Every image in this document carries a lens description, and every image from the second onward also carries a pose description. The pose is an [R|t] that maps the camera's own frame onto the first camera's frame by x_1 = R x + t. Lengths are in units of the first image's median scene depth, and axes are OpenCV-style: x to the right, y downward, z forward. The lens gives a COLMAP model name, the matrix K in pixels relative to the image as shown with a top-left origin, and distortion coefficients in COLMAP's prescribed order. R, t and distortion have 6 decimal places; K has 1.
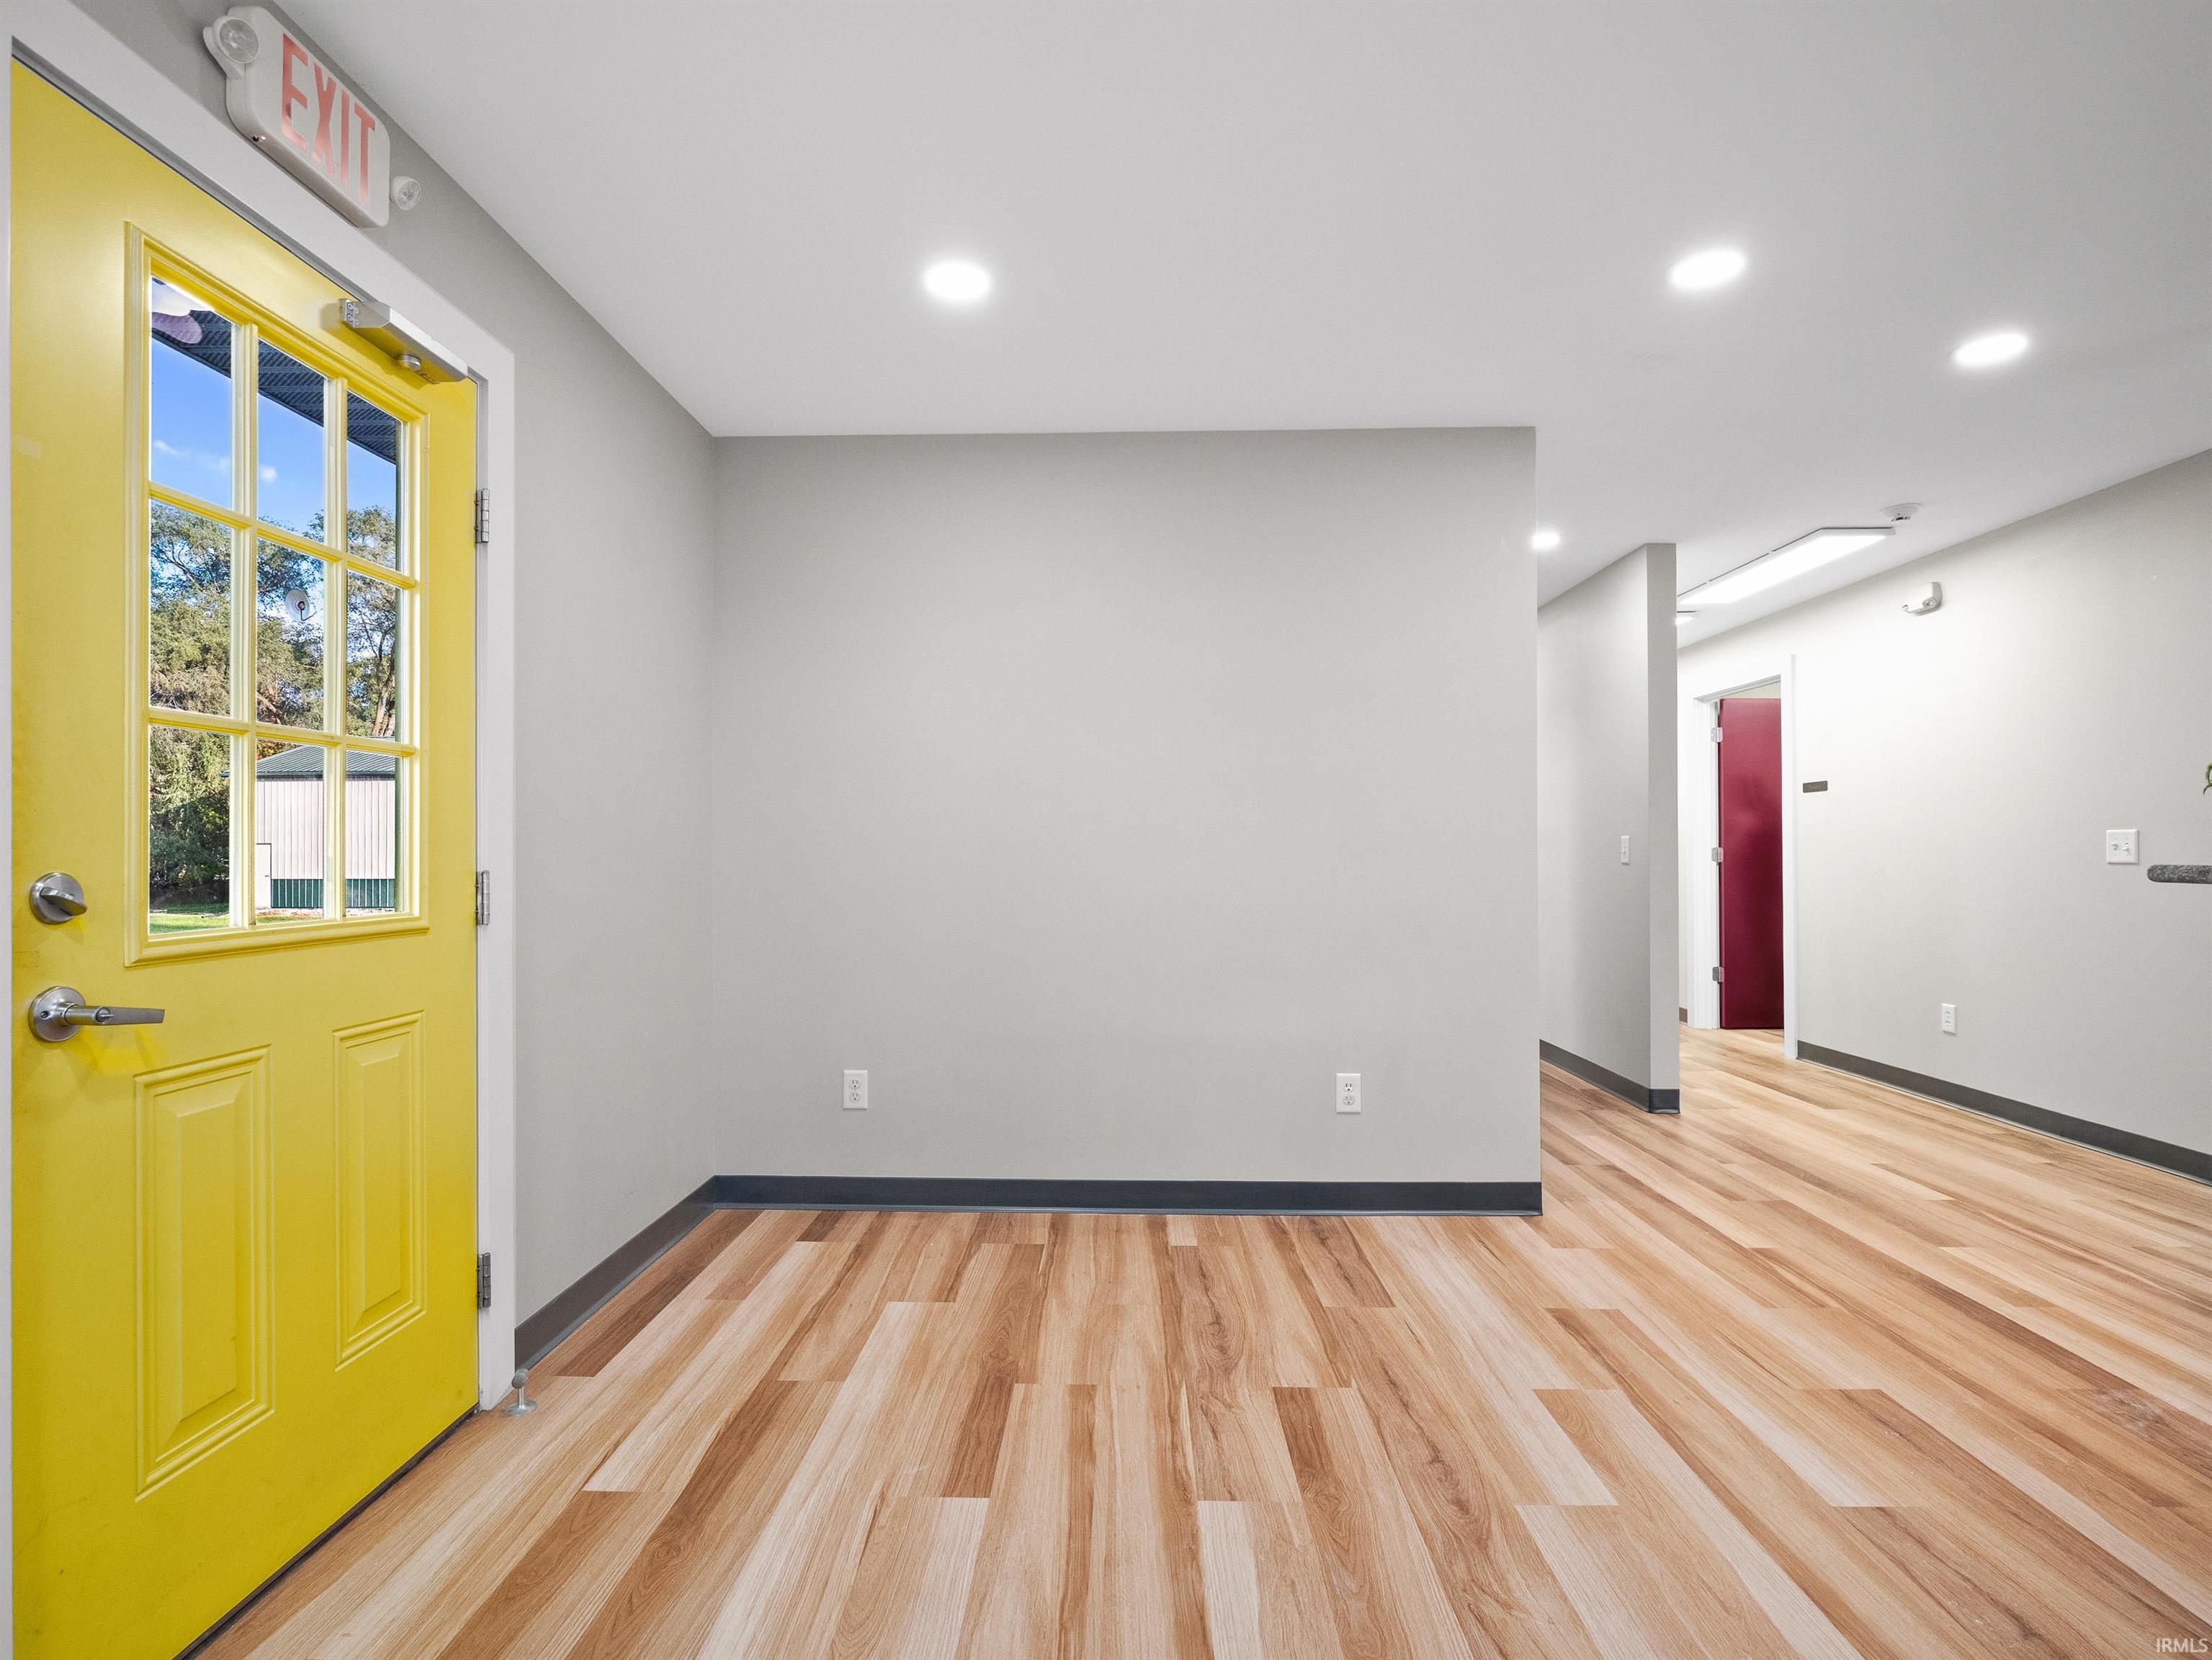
lens RADIAL K [[1090.4, 0, 1107.1], [0, 1090.4, 817.2], [0, 0, 1]] dist [-0.002396, -0.000595]
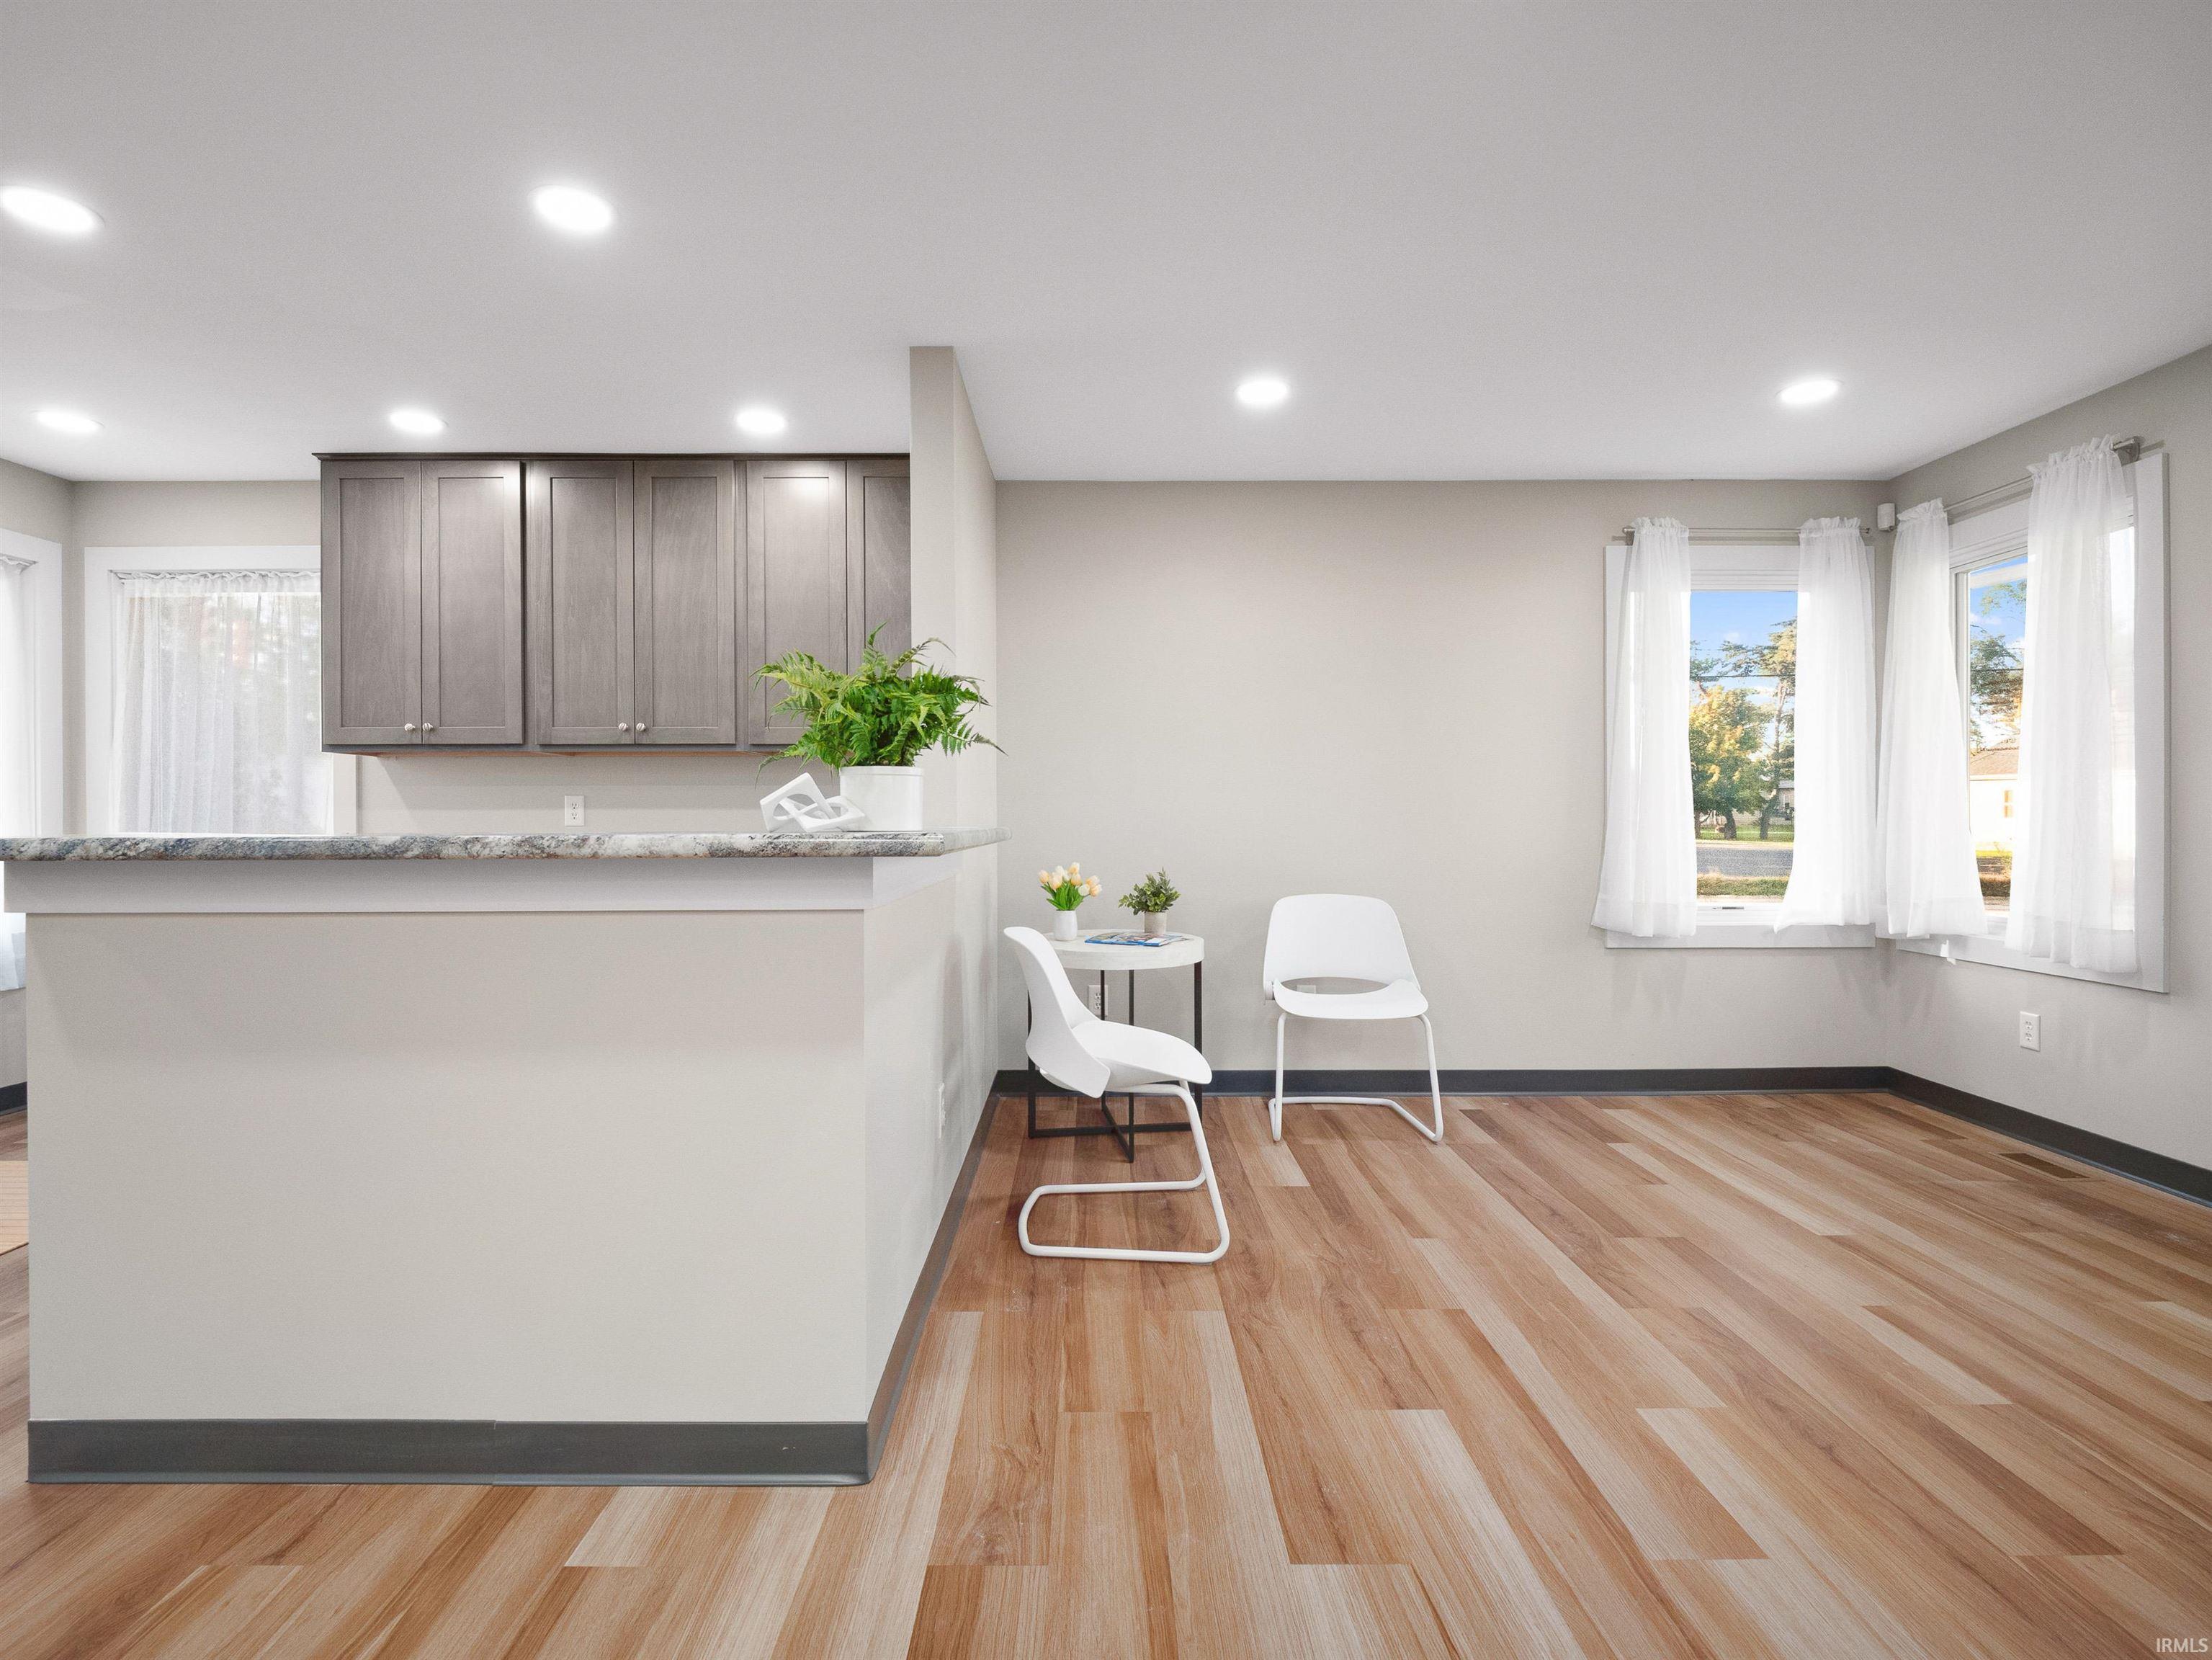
lens RADIAL K [[1090.4, 0, 1107.1], [0, 1090.4, 817.2], [0, 0, 1]] dist [-0.002396, -0.000595]
pose [[-0.999450, 0.002602, -0.033056, 0.829658], [0.003650, 0.999492, -0.031674, 0.056675], [0.032957, -0.031777, -0.998951, 1.679371]]
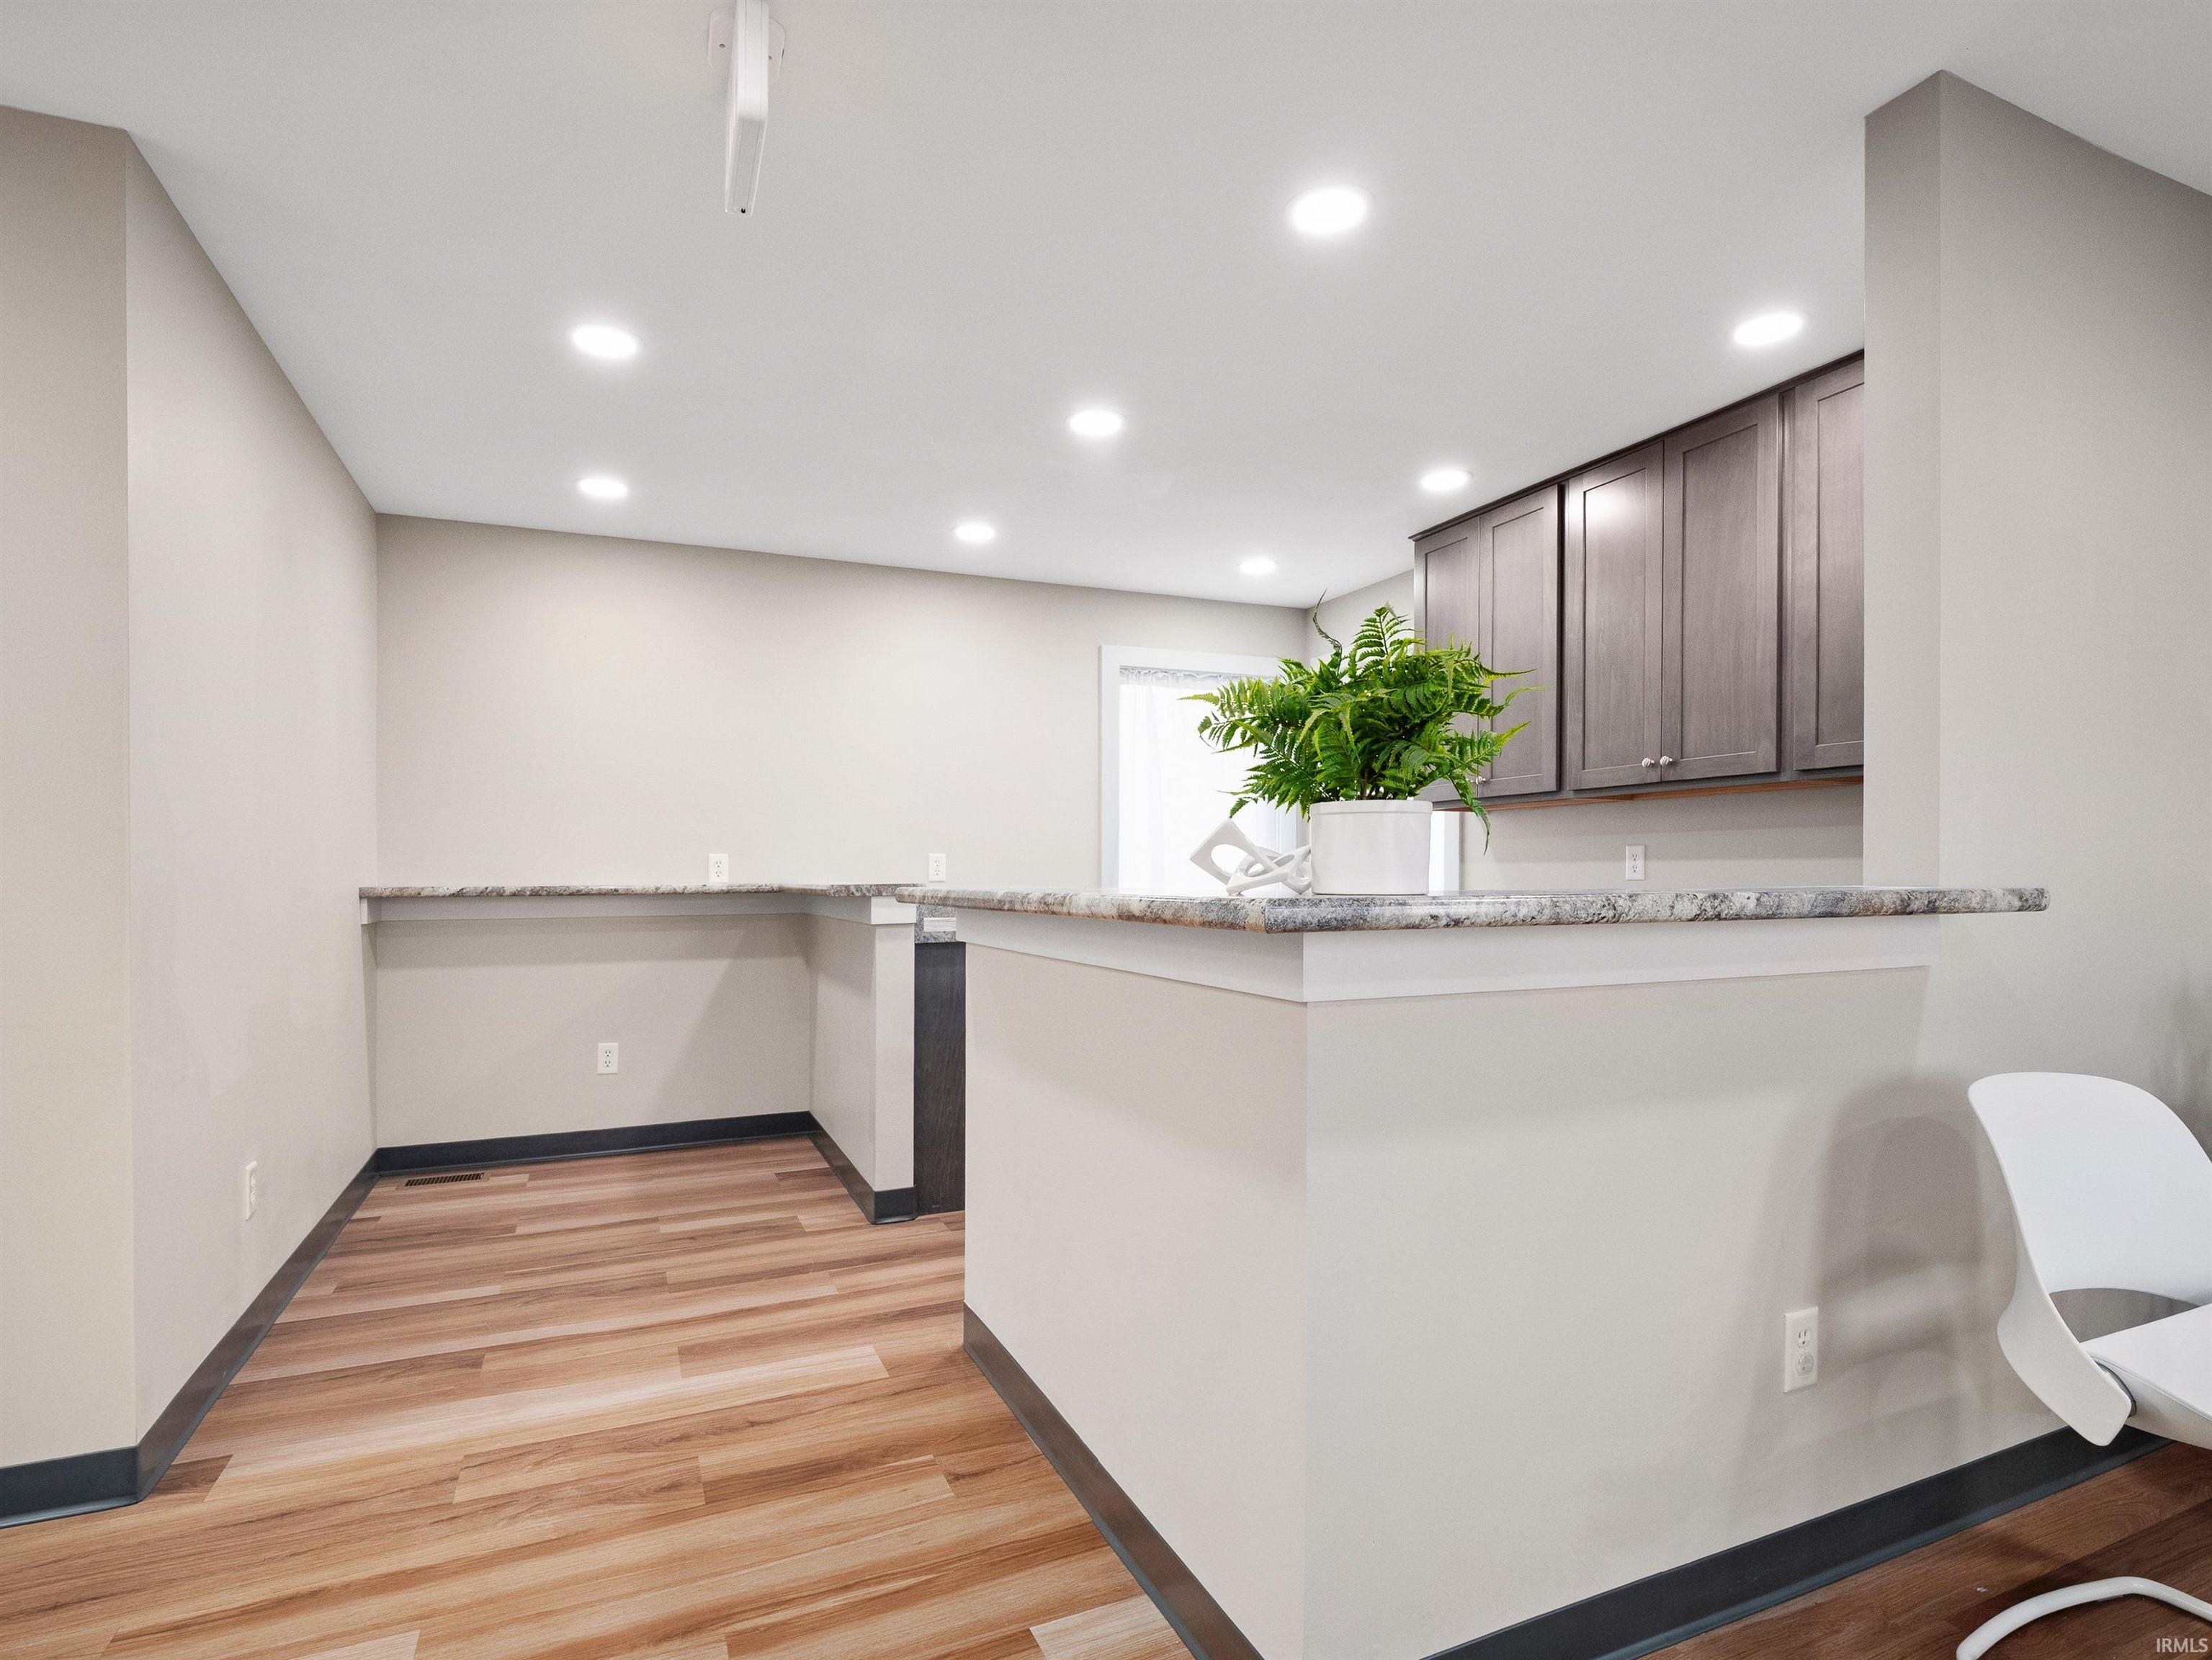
lens RADIAL K [[1128.4, 0, 1101.7], [0, 1128.4, 884.3], [0, 0, 1]] dist [-0.002718, -0.001425]
pose [[-0.423012, -0.006698, 0.906100, 0.492102], [-0.023837, 0.999709, -0.003739, 0.040976], [-0.905811, -0.023181, -0.423048, 1.233567]]
